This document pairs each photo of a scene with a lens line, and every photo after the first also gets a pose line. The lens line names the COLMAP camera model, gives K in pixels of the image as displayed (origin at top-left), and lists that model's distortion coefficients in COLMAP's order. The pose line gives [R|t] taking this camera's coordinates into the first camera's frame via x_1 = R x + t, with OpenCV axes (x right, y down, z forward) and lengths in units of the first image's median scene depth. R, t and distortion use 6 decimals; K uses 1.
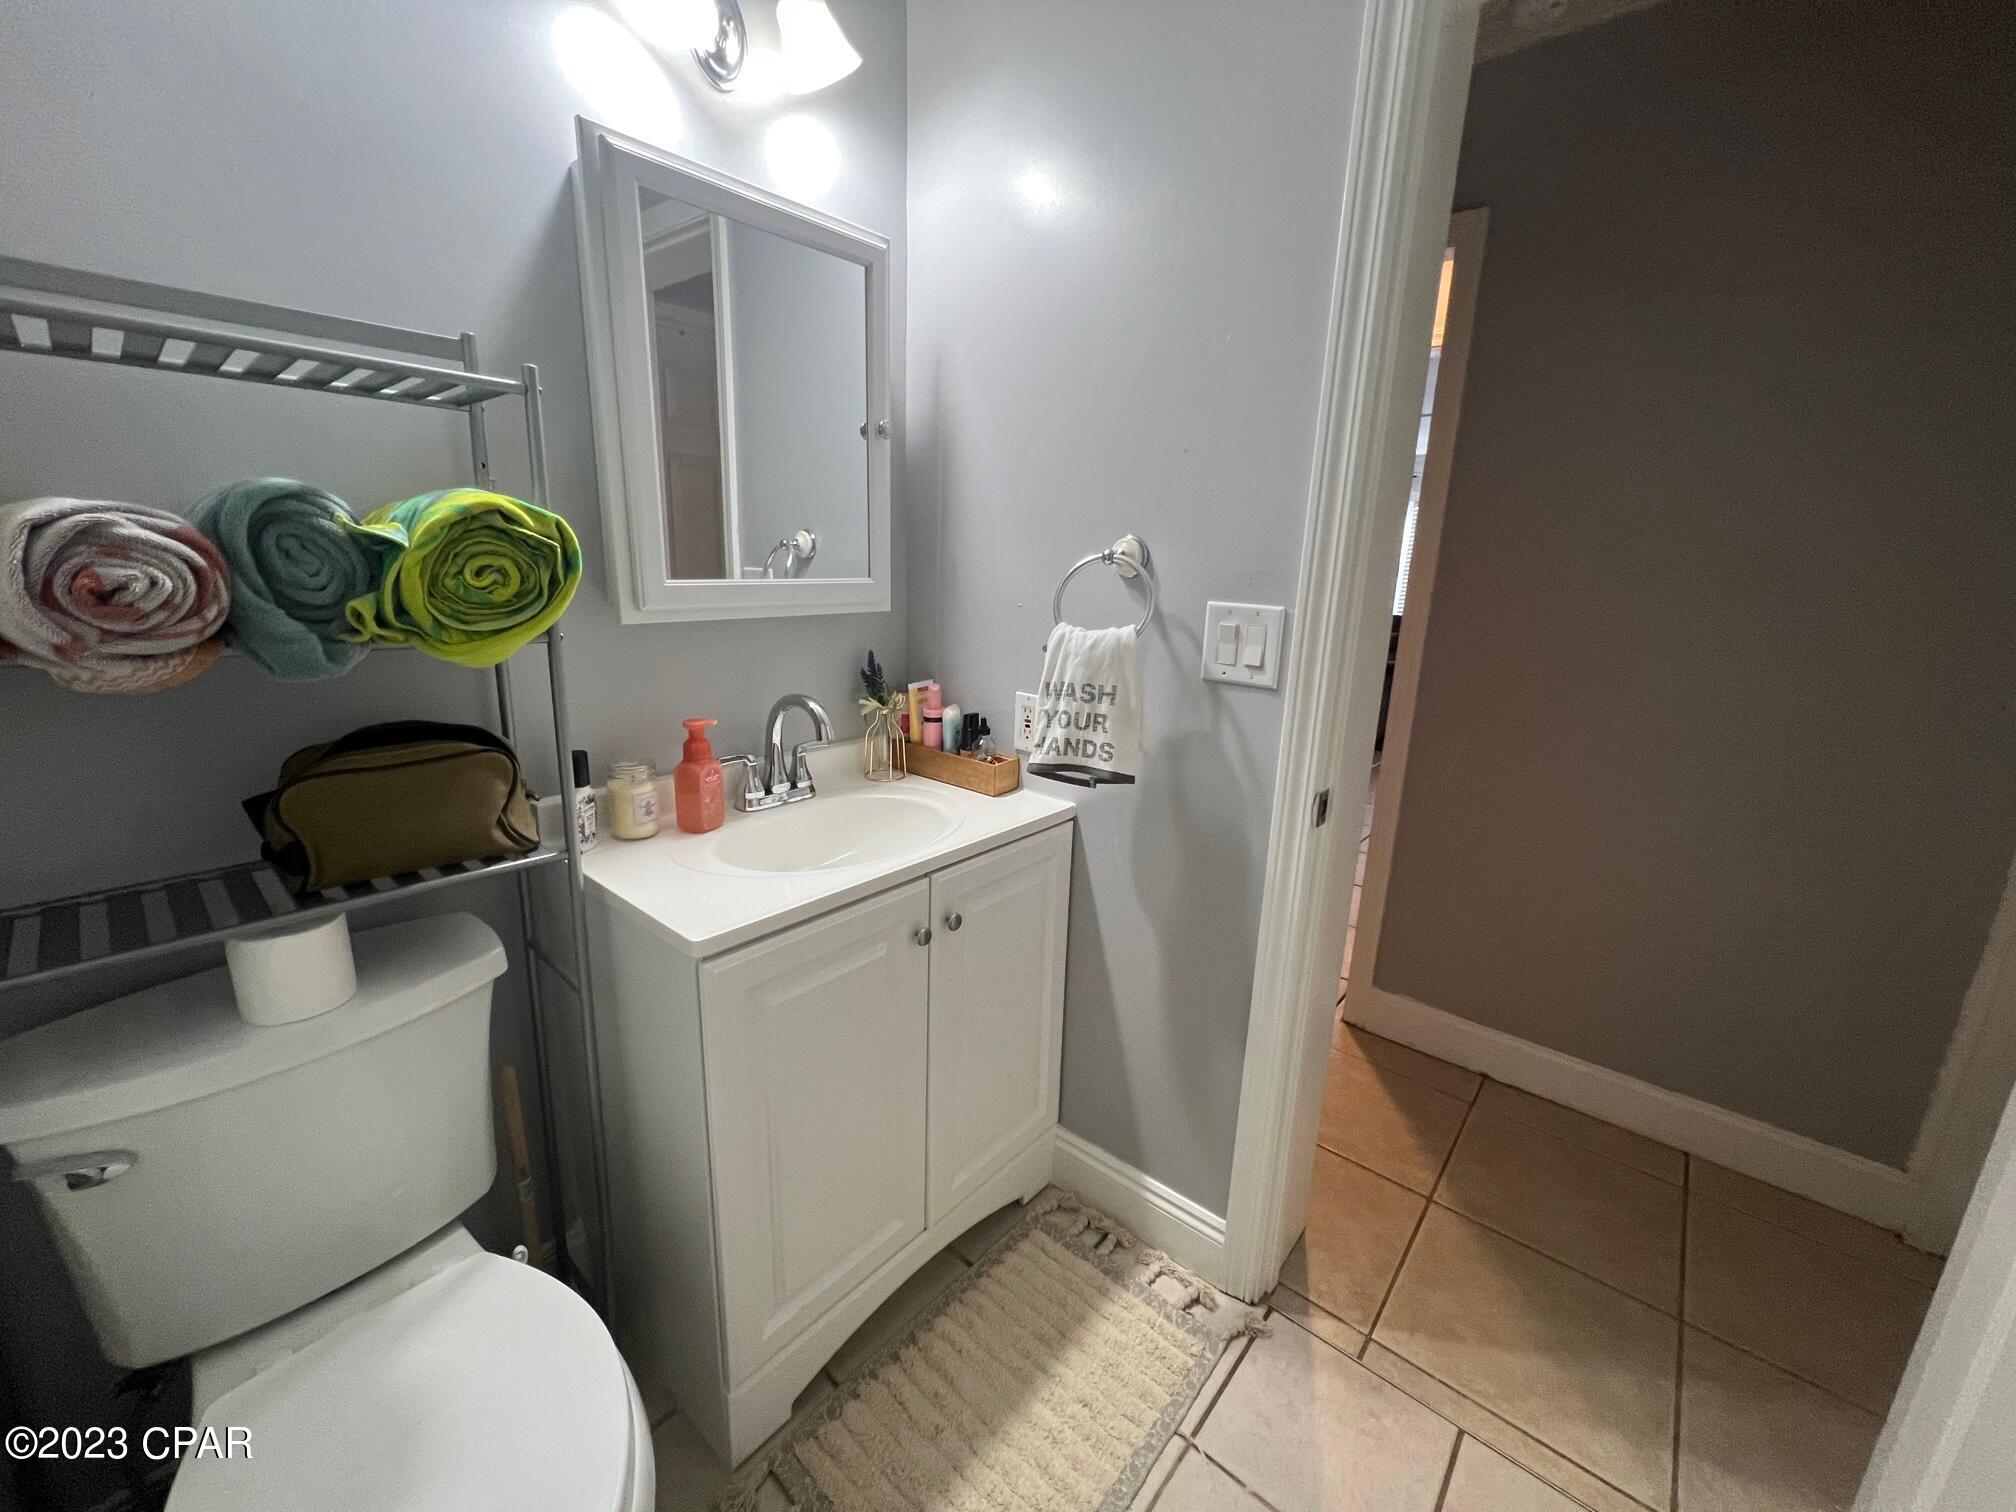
lens RADIAL K [[807.3, 0, 1011.0], [0, 807.3, 752.1], [0, 0, 1]] dist [-0.002060, 0.000366]
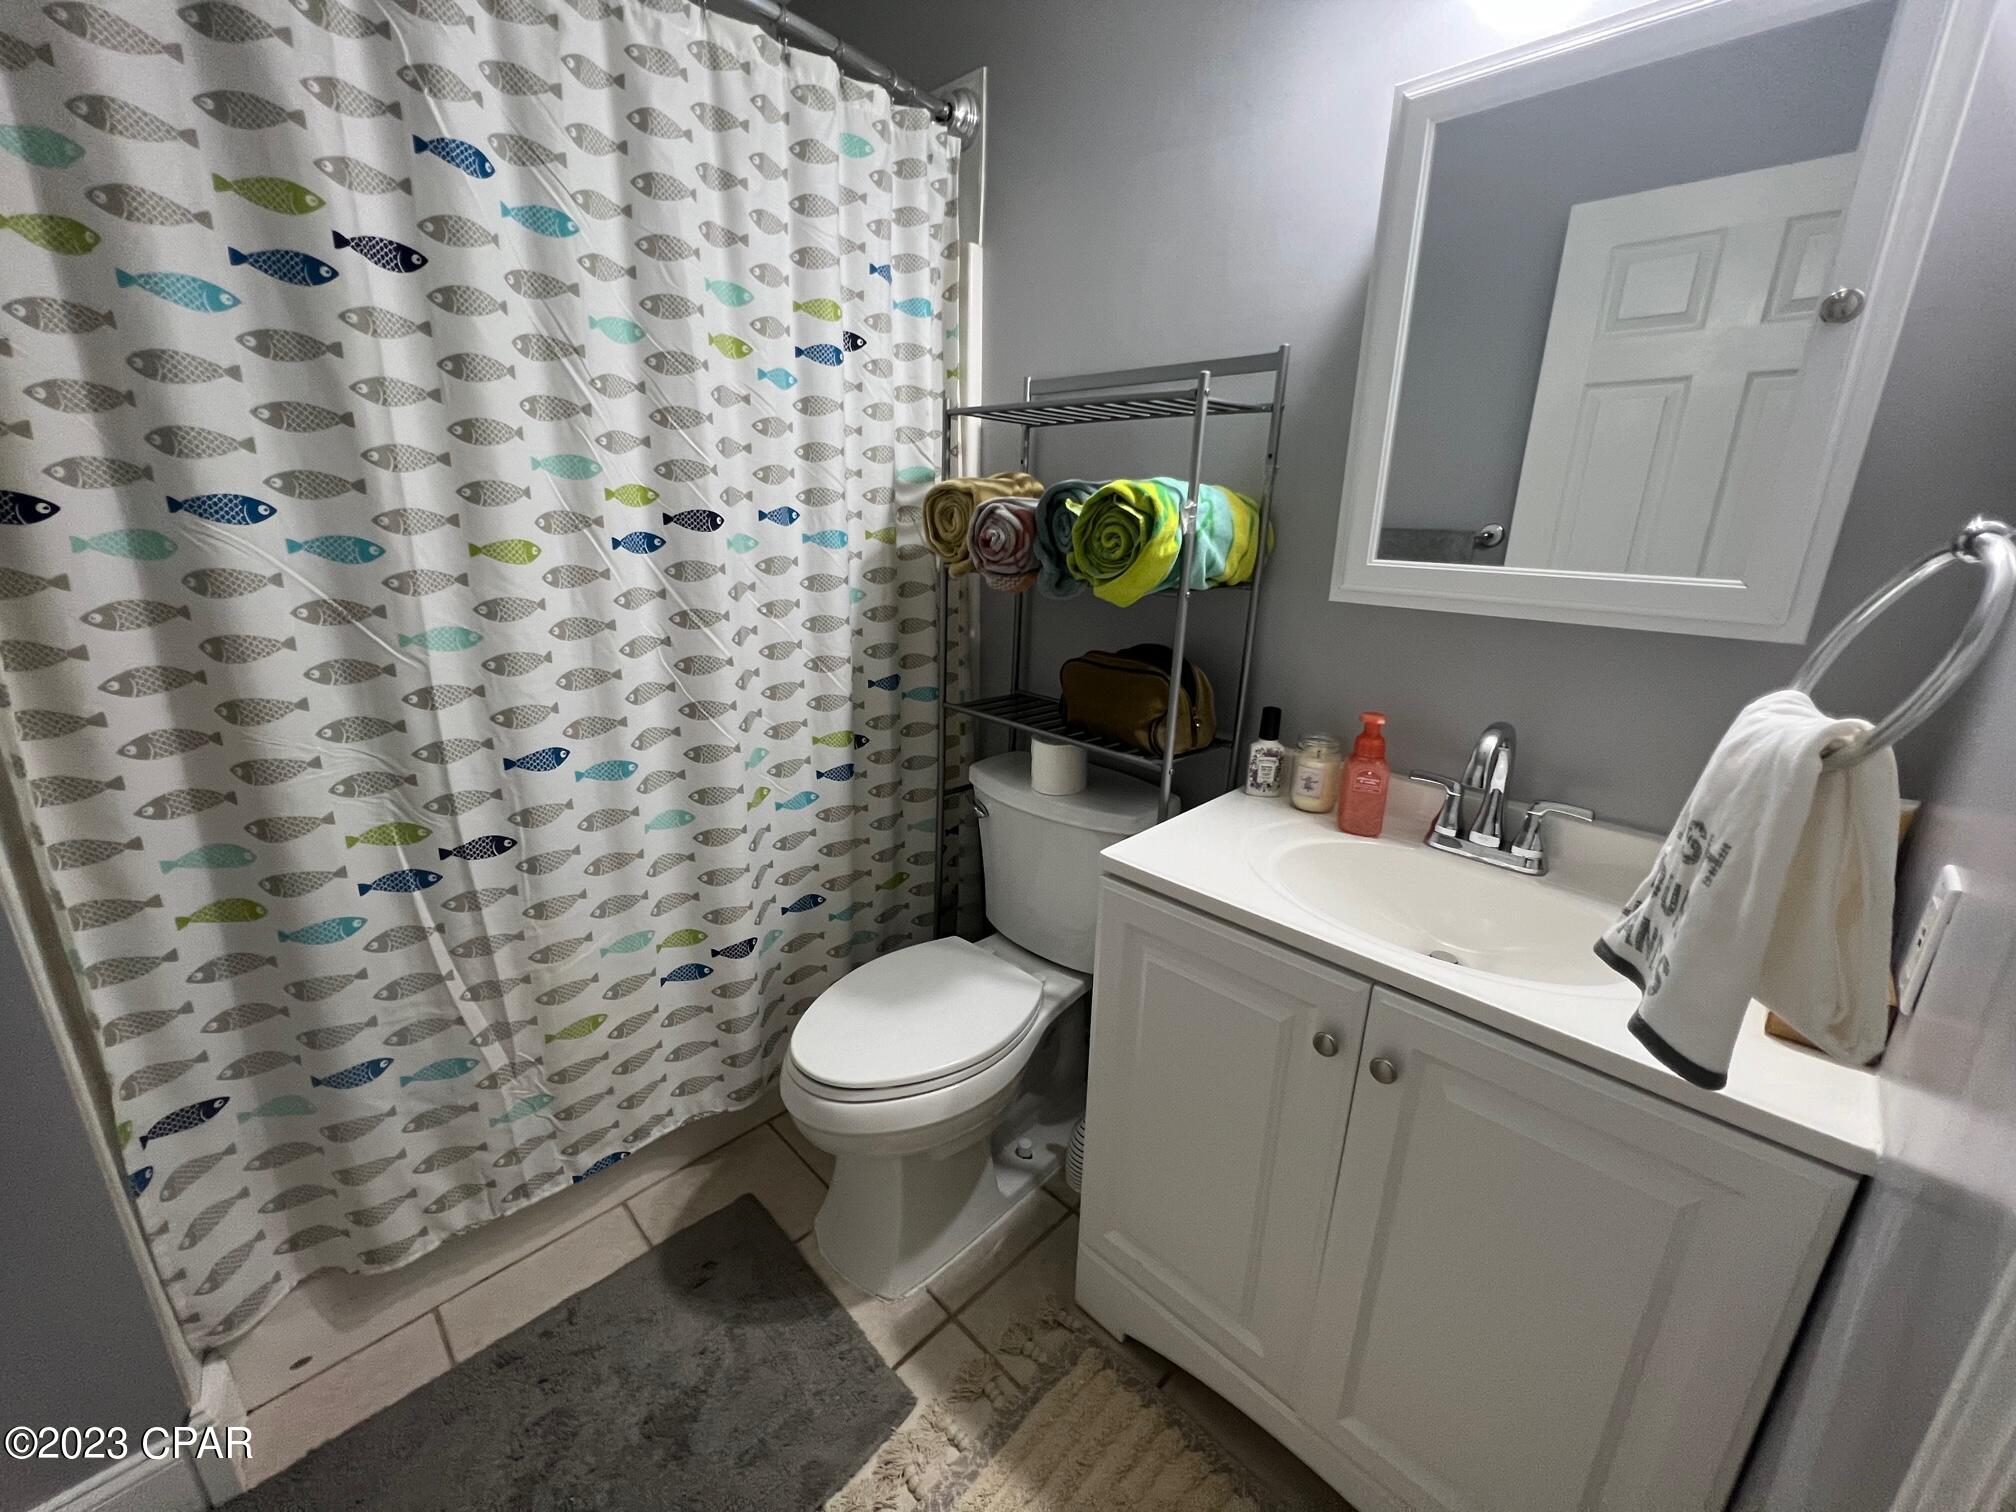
lens RADIAL K [[807.3, 0, 1011.0], [0, 807.3, 751.5], [0, 0, 1]] dist [-0.002060, 0.000366]
pose [[-0.072598, 0.258713, -0.963222, 0.568588], [-0.264735, 0.926128, 0.268703, -0.146559], [0.961584, 0.274506, 0.001255, 0.651087]]
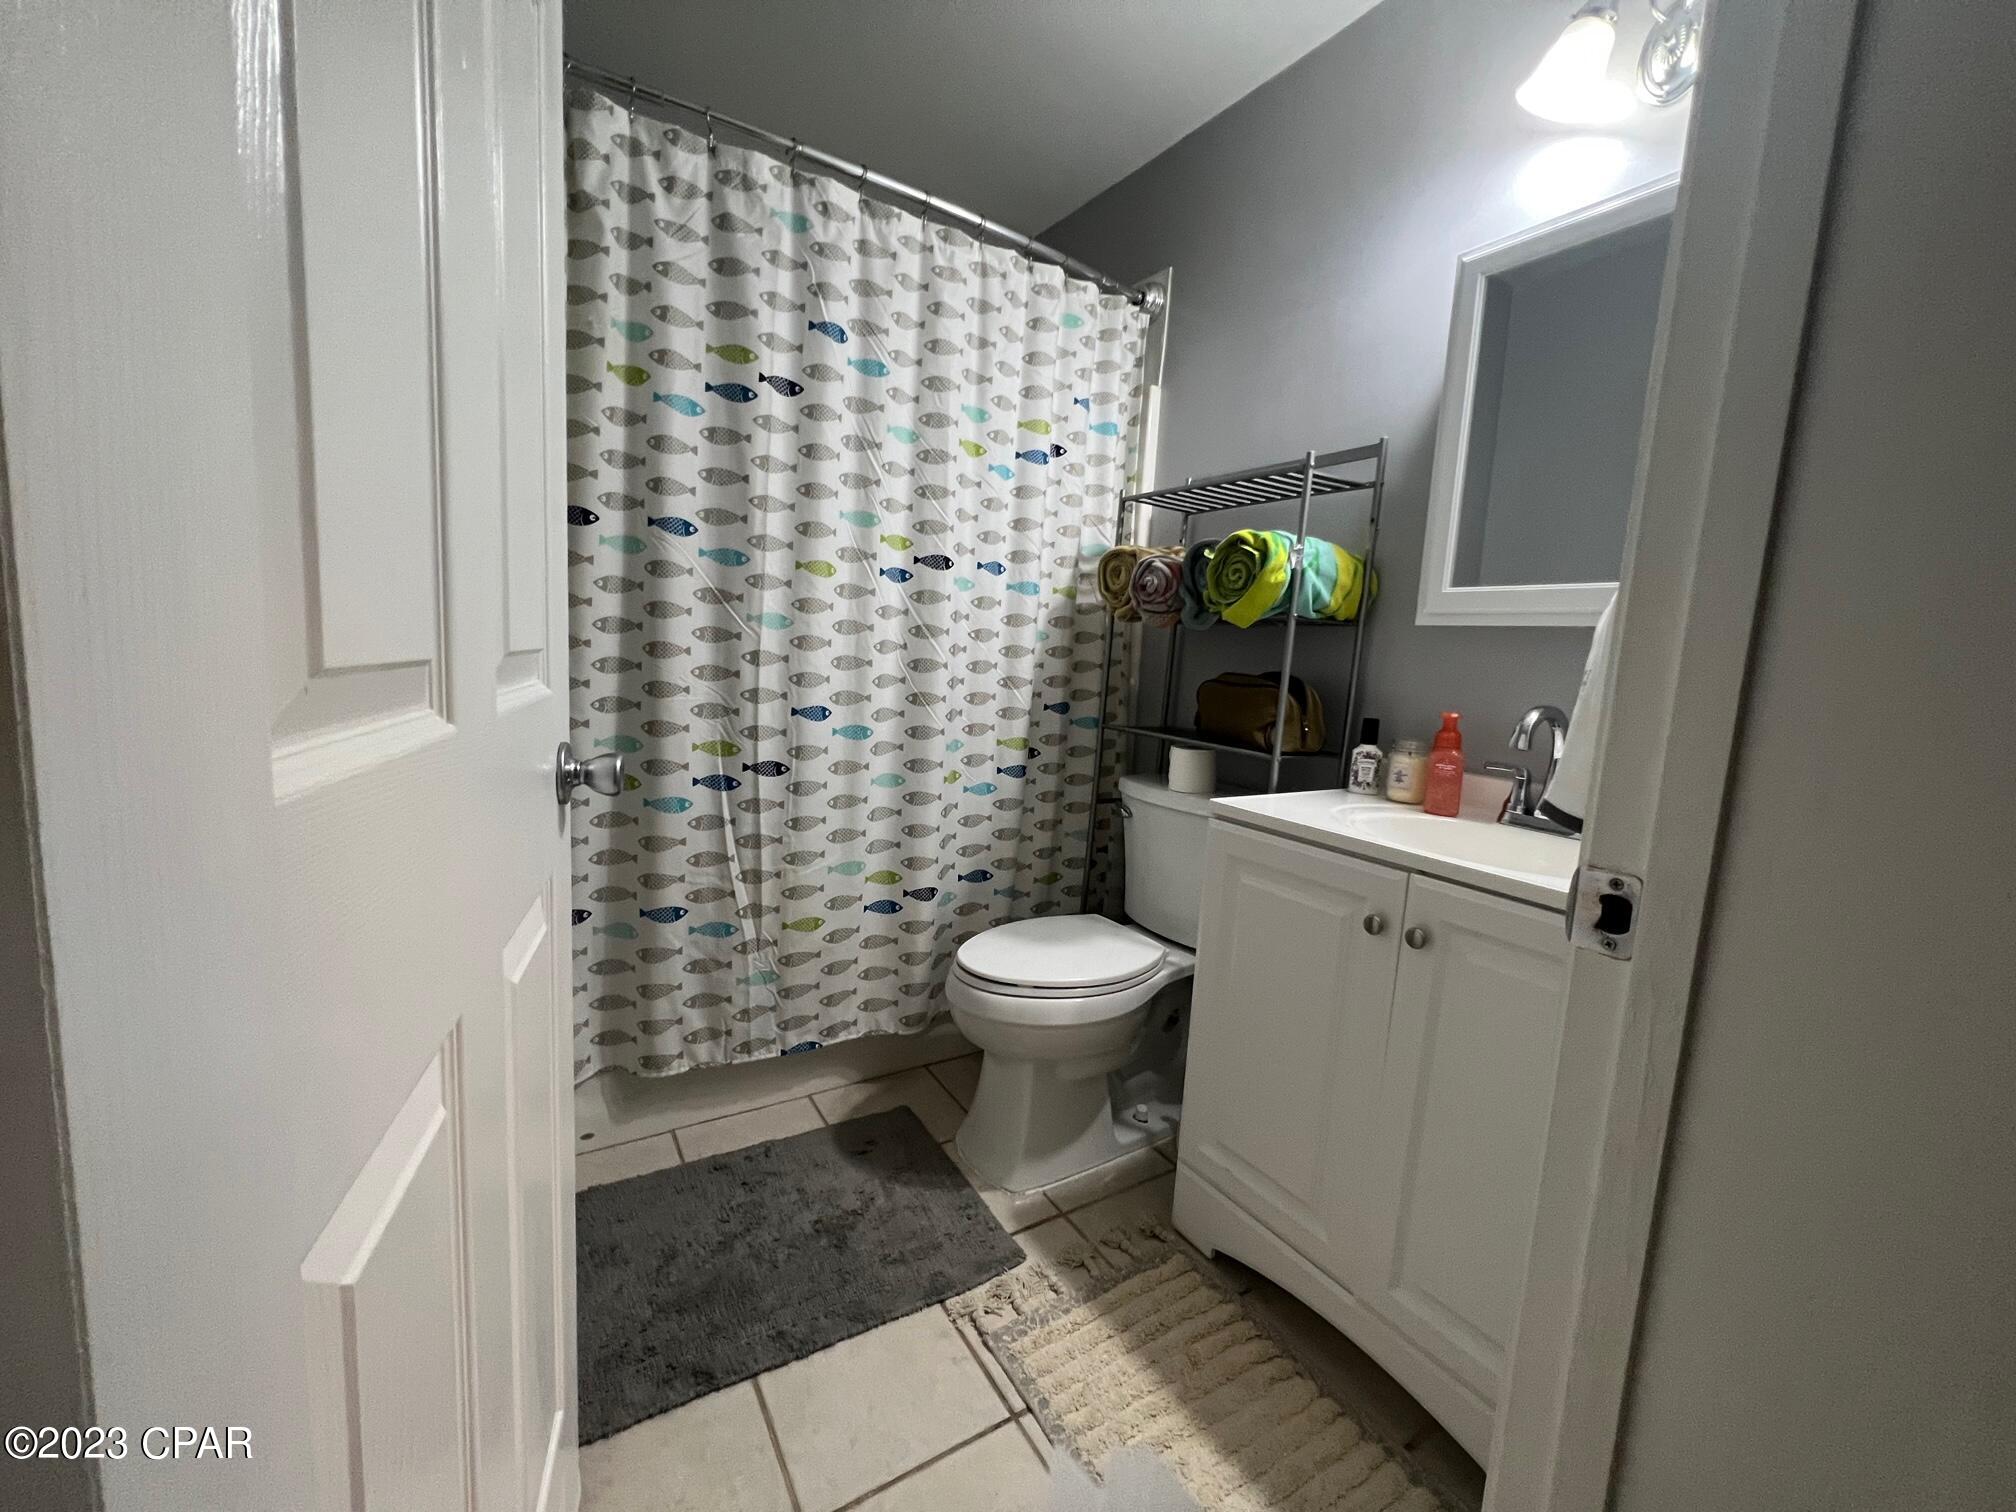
lens RADIAL K [[807.3, 0, 1011.5], [0, 807.3, 750.6], [0, 0, 1]] dist [-0.002060, 0.000366]
pose [[-0.293463, 0.071467, -0.953295, 0.907943], [-0.297857, 0.940727, 0.162217, 0.010321], [0.908384, 0.331551, -0.254781, 0.796084]]
